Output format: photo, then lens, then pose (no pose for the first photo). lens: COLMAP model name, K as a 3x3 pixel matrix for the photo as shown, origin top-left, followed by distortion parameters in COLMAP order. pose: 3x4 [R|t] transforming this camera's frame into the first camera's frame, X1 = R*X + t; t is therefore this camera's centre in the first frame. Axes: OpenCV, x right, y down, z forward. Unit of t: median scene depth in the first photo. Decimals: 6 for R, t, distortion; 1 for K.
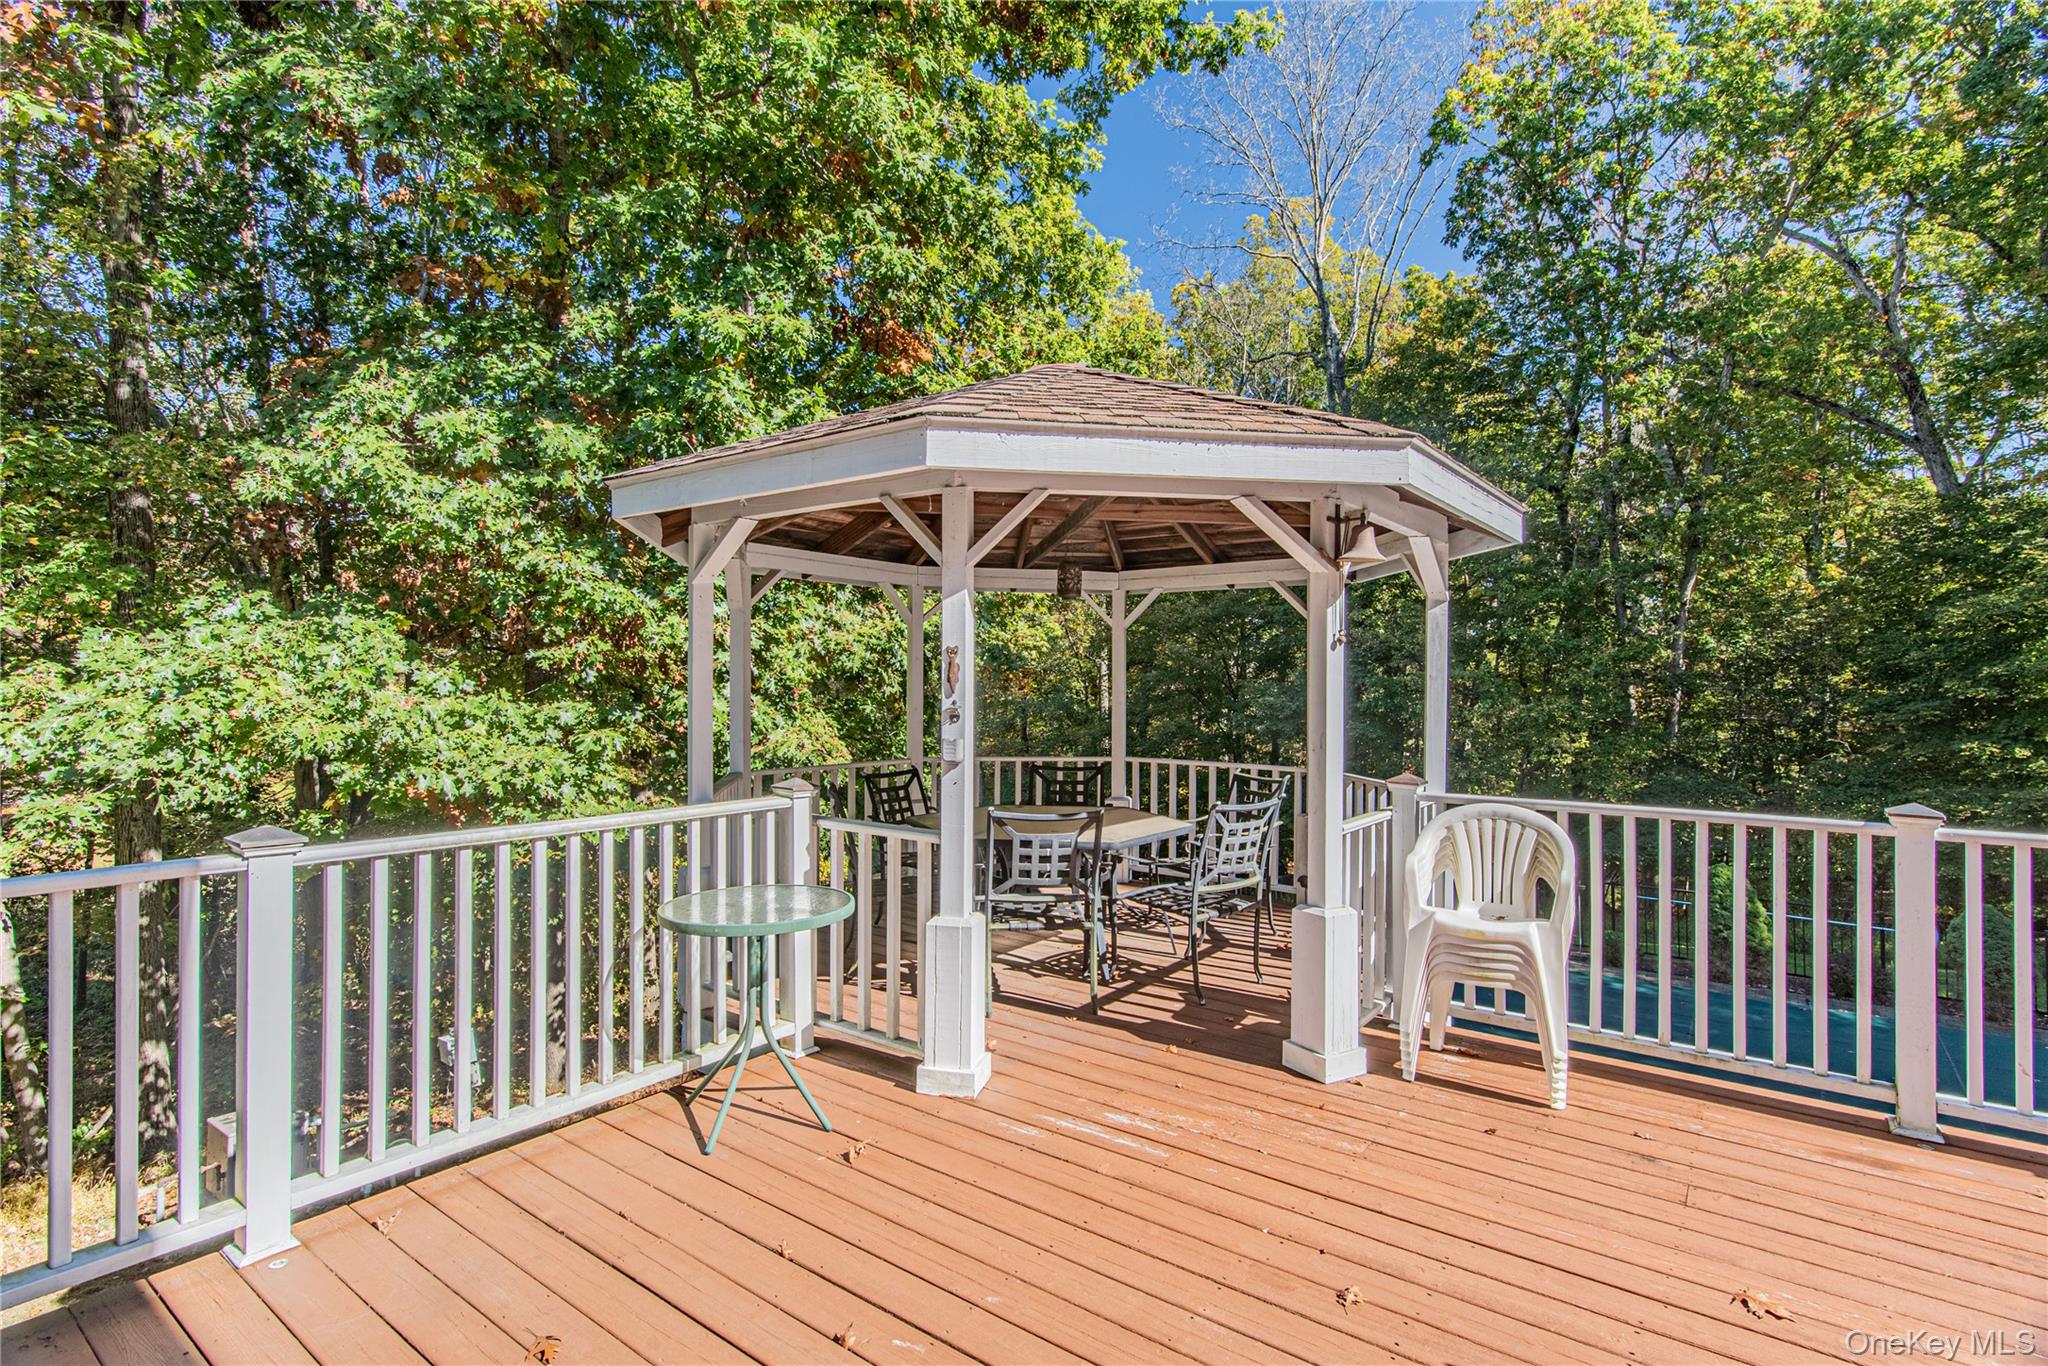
lens RADIAL K [[1020.9, 0, 1020.3], [0, 1020.9, 688.2], [0, 0, 1]] dist [0.001390, 0.001131]
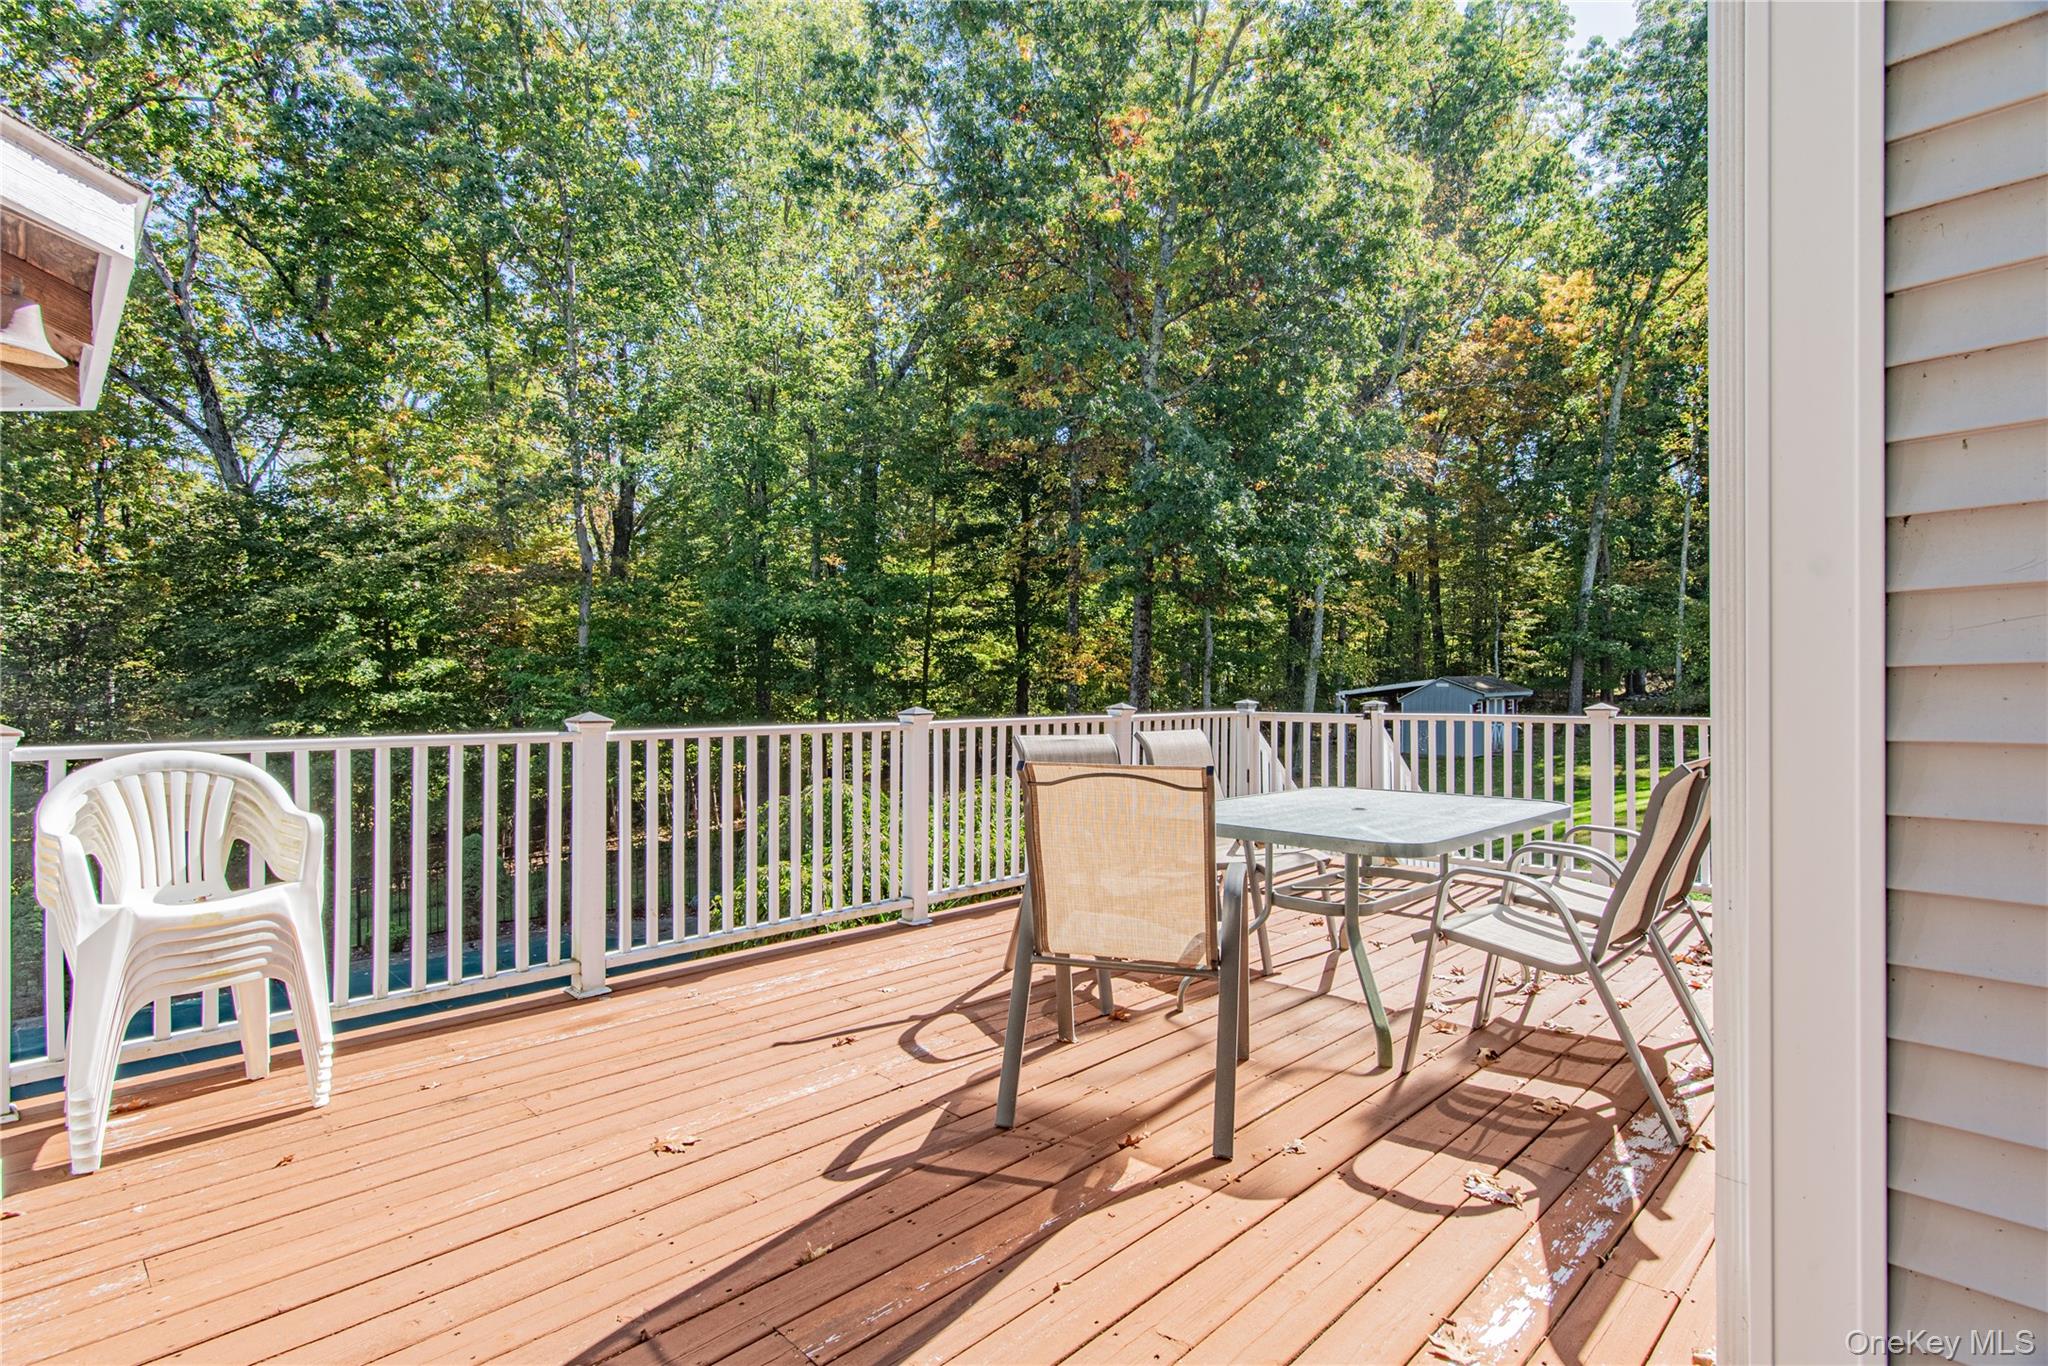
lens RADIAL K [[1020.9, 0, 1020.3], [0, 1020.9, 688.2], [0, 0, 1]] dist [0.001390, 0.001131]
pose [[0.117021, -0.004507, 0.993119, -0.217192], [0.009692, 0.999947, 0.003395, 0.082083], [-0.993082, 0.009228, 0.117058, 0.350698]]
